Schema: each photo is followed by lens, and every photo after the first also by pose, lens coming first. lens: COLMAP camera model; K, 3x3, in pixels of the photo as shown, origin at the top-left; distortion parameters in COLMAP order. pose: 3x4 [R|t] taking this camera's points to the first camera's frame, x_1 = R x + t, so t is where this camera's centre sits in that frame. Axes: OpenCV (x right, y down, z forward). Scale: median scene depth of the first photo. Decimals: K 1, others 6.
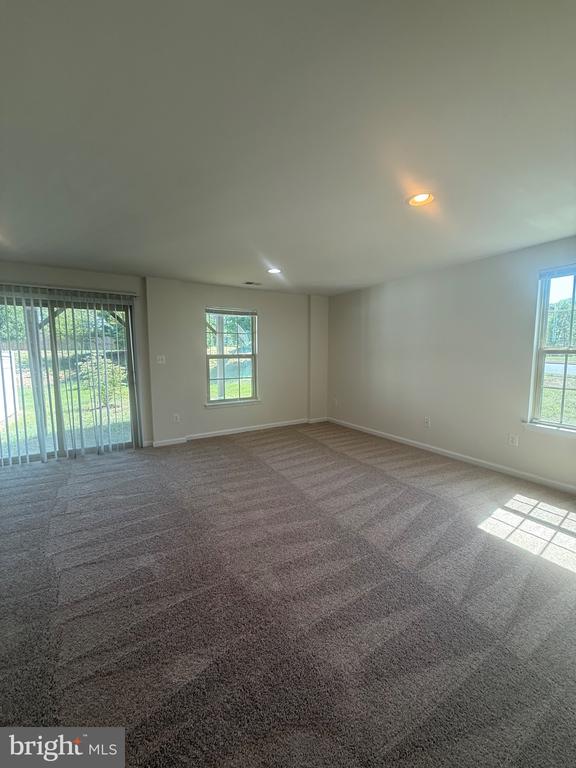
lens RADIAL K [[304.8, 0, 286.3], [0, 304.8, 382.7], [0, 0, 1]] dist [-0.006891, 0.000713]
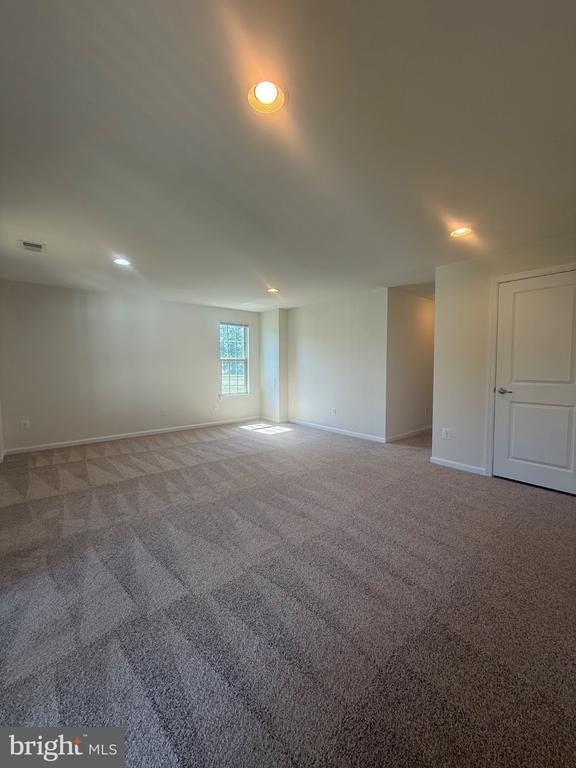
lens RADIAL K [[304.8, 0, 286.3], [0, 304.8, 383.4], [0, 0, 1]] dist [-0.006891, 0.000713]
pose [[-0.153193, -0.050995, 0.986880, -0.993565], [0.114089, 0.991077, 0.068922, -0.026957], [-0.981588, 0.123150, -0.146008, 0.694312]]
